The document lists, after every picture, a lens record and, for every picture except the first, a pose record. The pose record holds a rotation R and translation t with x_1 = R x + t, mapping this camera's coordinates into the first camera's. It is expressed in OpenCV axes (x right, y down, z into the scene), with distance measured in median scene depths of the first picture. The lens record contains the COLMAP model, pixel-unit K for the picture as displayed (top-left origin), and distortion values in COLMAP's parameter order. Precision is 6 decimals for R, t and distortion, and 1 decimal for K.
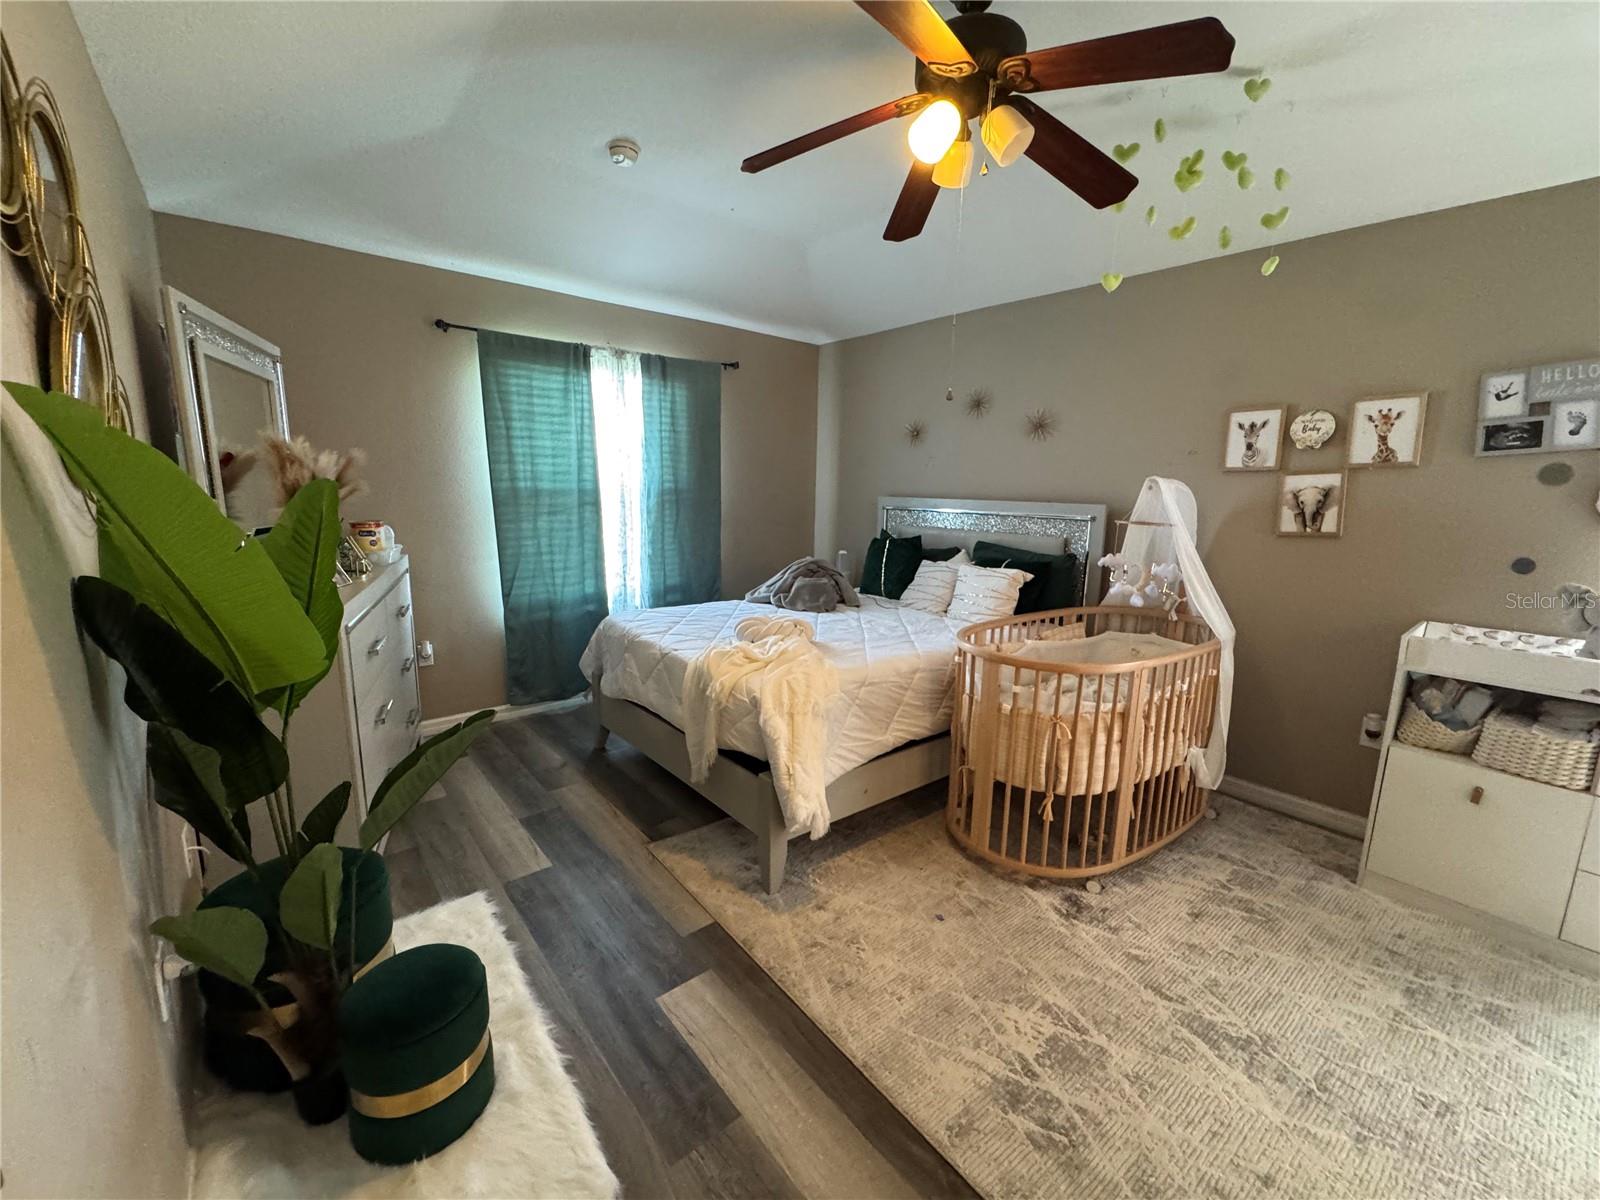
lens RADIAL K [[641.7, 0, 800.0], [0, 641.7, 600.0], [0, 0, 1]] dist [-0.000095, -0.000085]
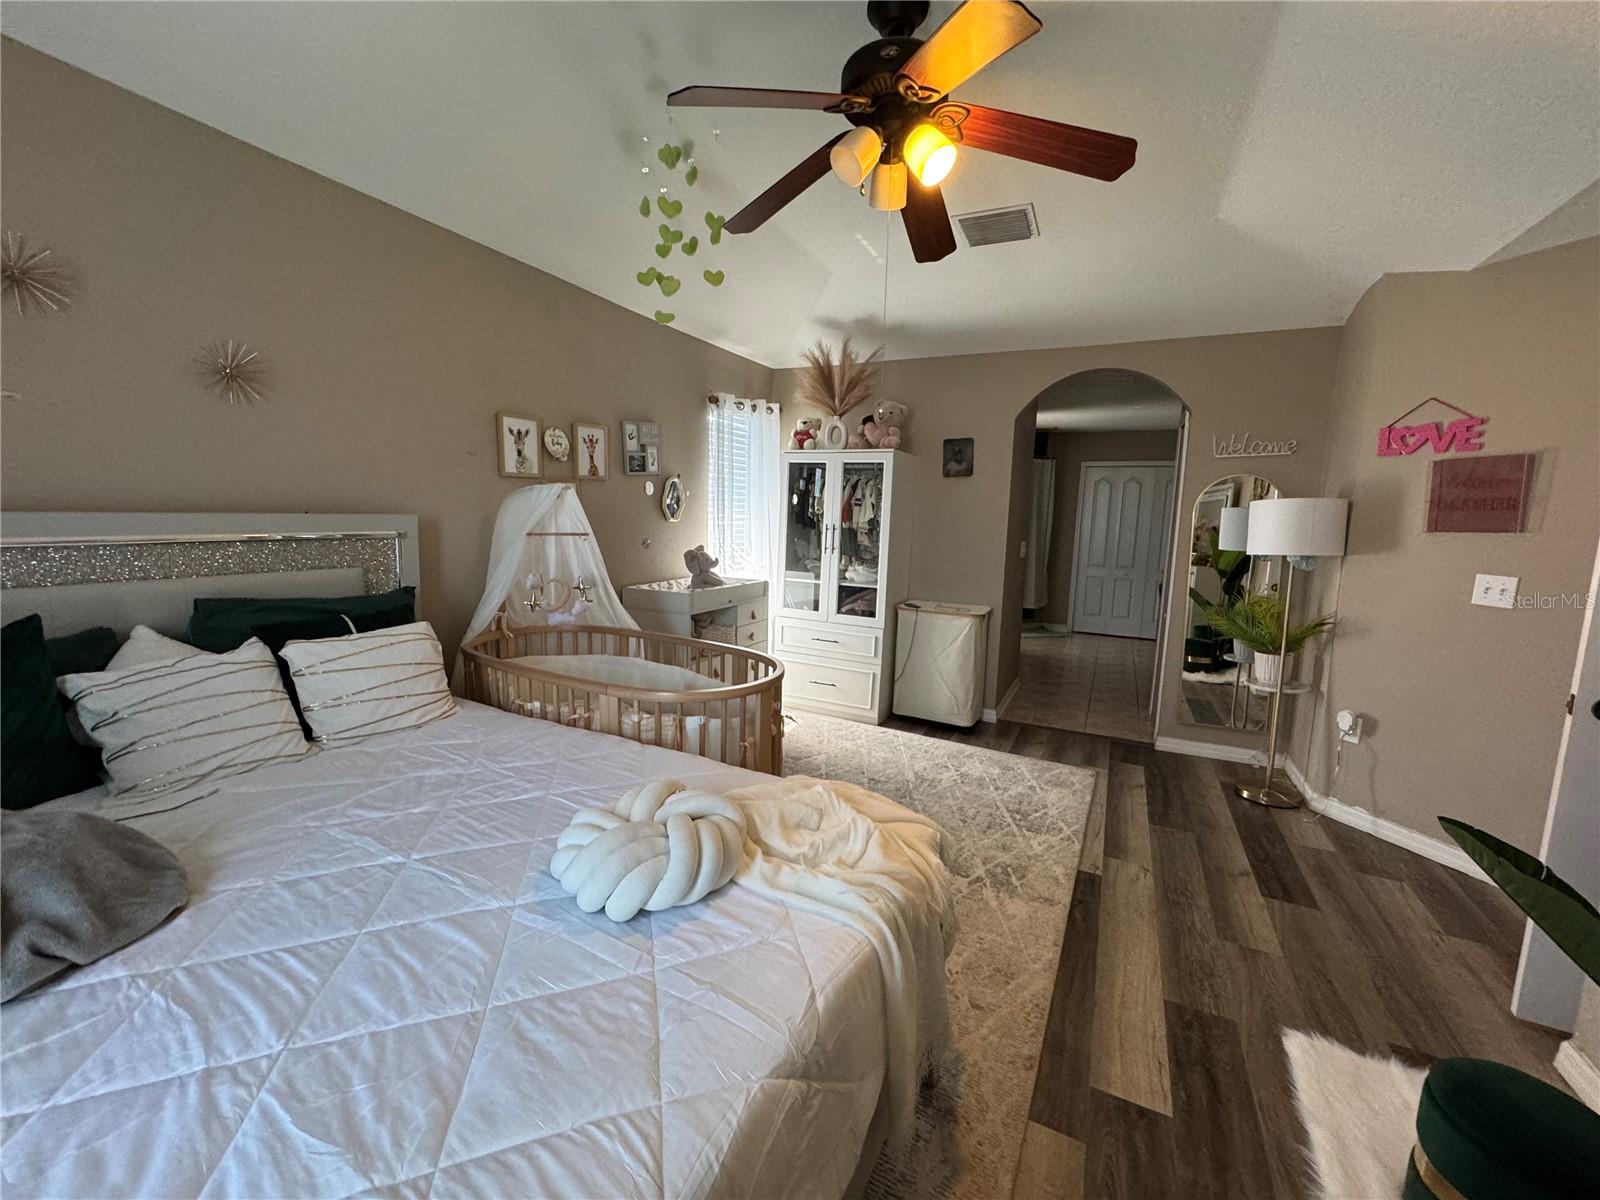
lens RADIAL K [[641.7, 0, 800.0], [0, 641.7, 600.0], [0, 0, 1]] dist [-0.000095, -0.000085]
pose [[-0.401020, -0.159940, 0.901999, -0.492054], [0.125220, 0.965828, 0.226929, -0.215920], [-0.907471, 0.203952, -0.367288, 1.161659]]
